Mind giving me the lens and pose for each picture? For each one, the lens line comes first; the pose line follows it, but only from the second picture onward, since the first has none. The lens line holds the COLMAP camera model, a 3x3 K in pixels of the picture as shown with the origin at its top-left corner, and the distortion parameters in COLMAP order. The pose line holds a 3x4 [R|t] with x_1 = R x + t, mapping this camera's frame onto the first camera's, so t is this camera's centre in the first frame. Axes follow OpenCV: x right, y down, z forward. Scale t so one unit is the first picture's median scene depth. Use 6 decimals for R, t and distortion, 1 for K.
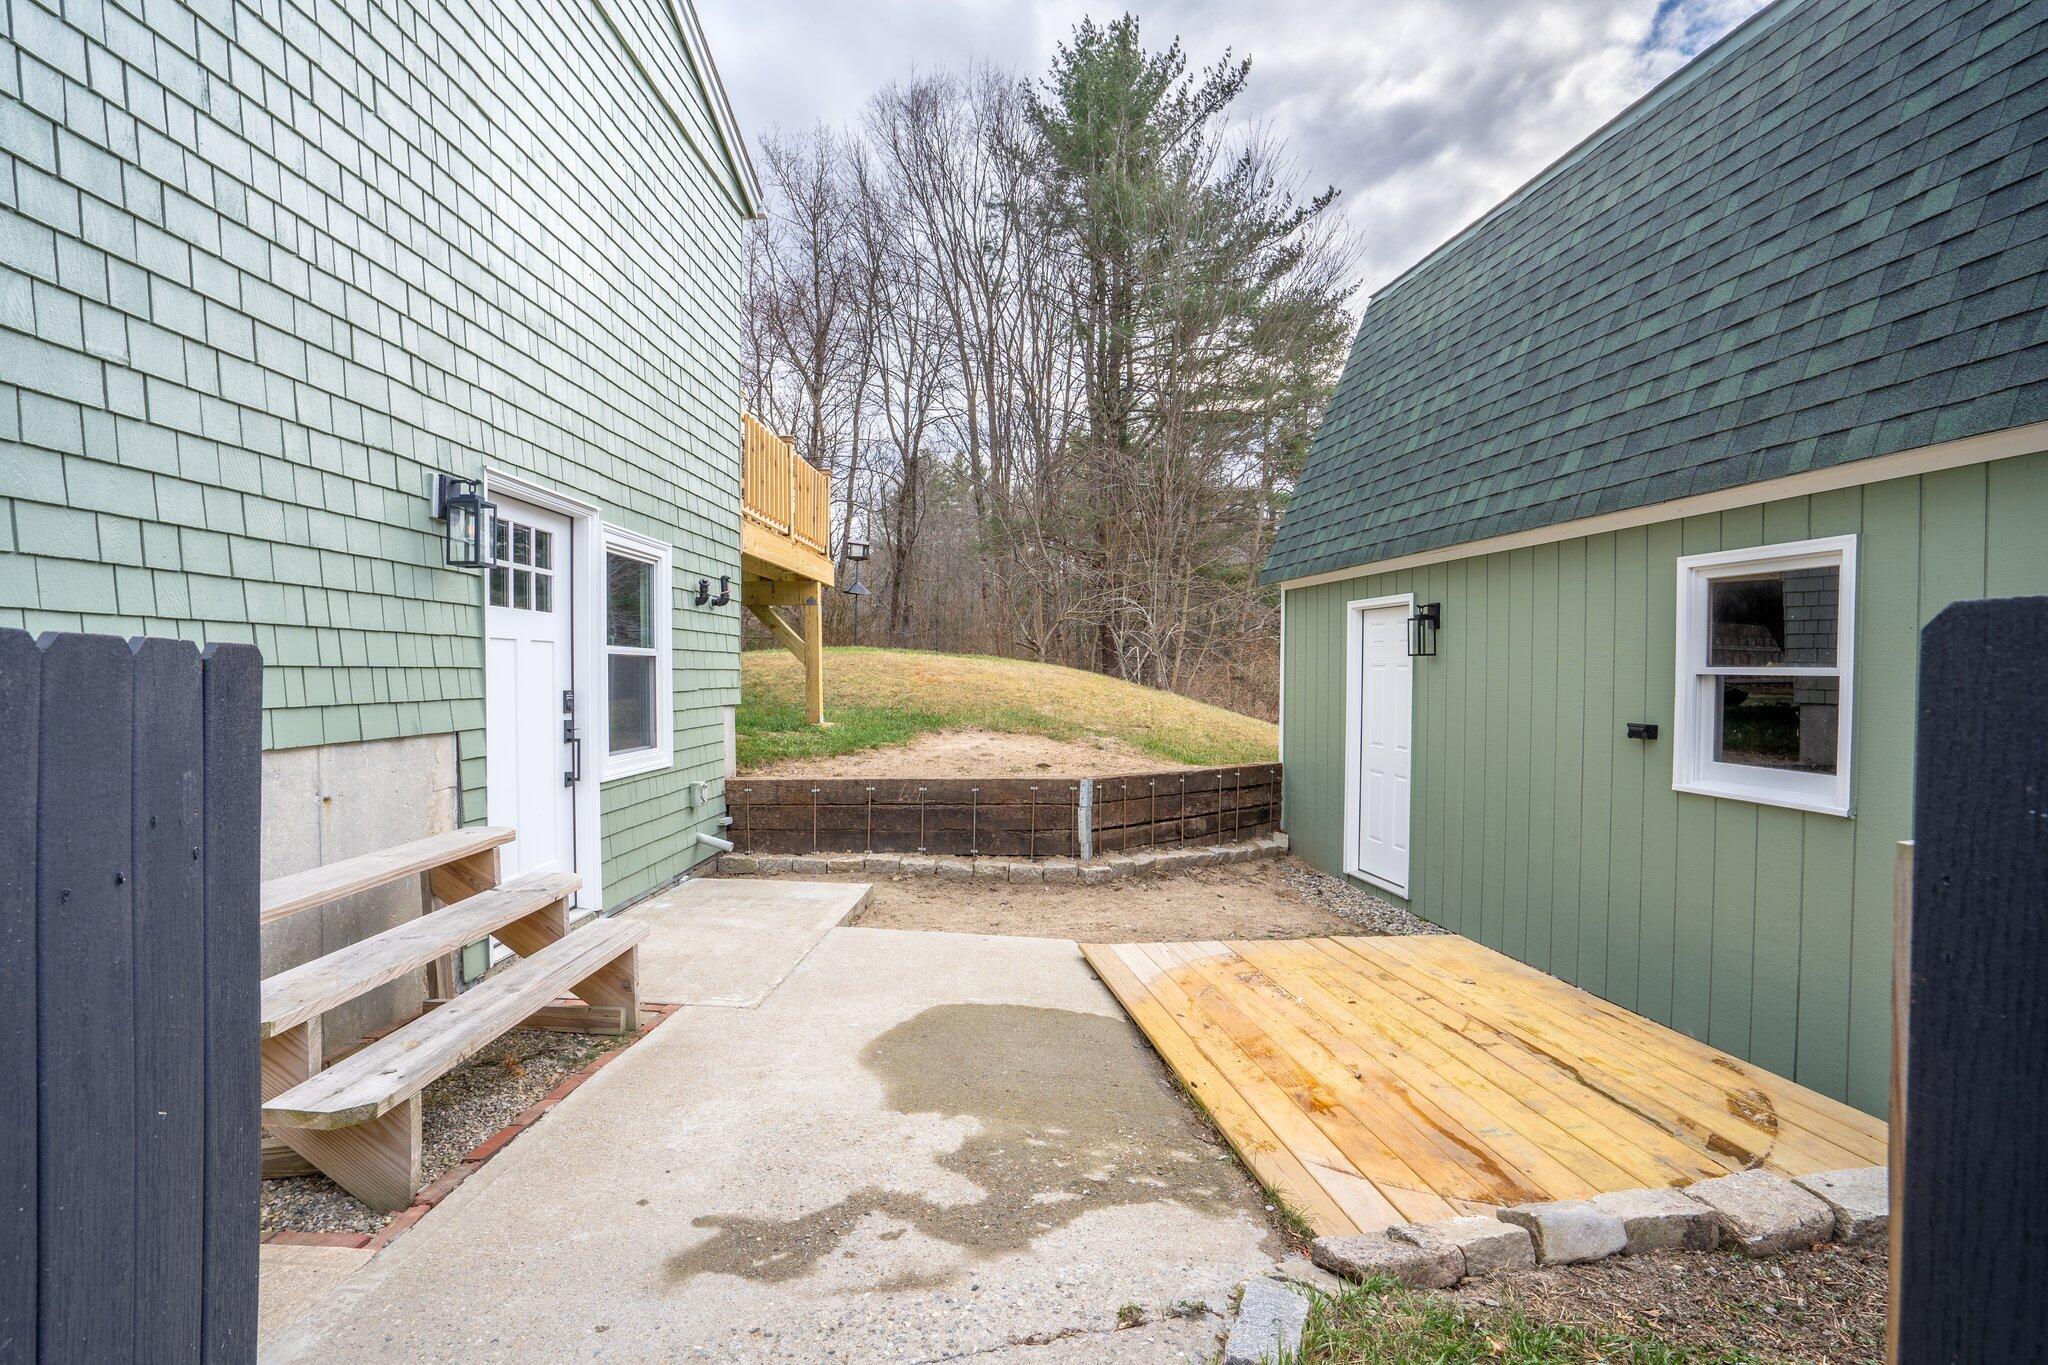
lens RADIAL K [[956.6, 0, 1033.2], [0, 956.6, 684.8], [0, 0, 1]] dist [-0.038559, 0.004475]
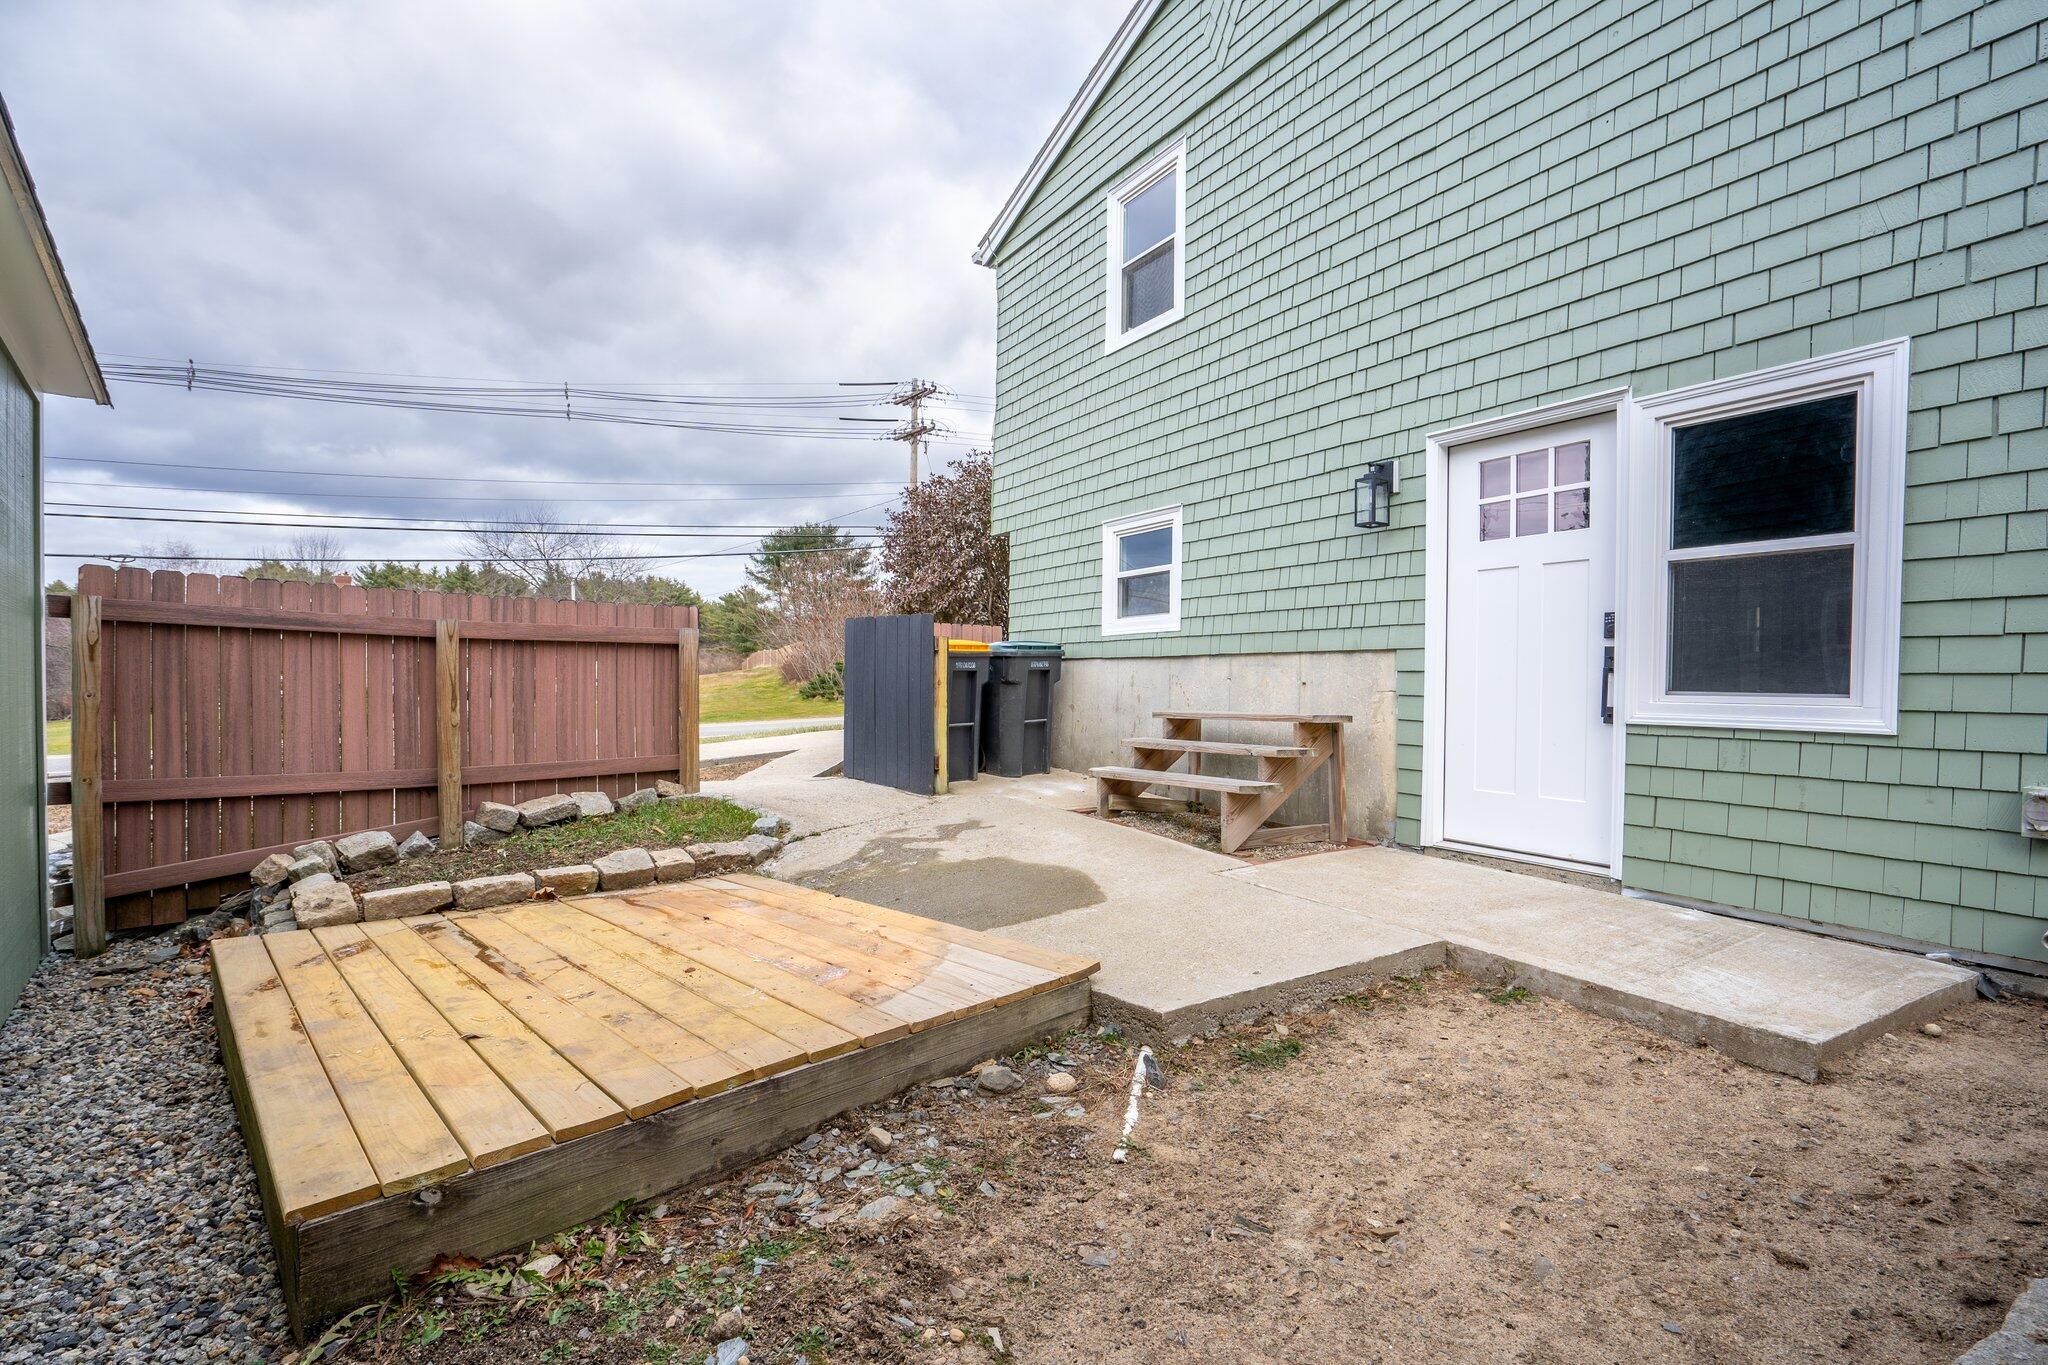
lens RADIAL K [[956.6, 0, 1030.7], [0, 956.6, 682.5], [0, 0, 1]] dist [-0.038559, 0.004475]
pose [[-0.849720, -0.008919, -0.527159, 0.549152], [-0.017928, 0.999767, 0.011984, 0.092799], [0.526930, 0.019634, -0.849682, 1.936302]]
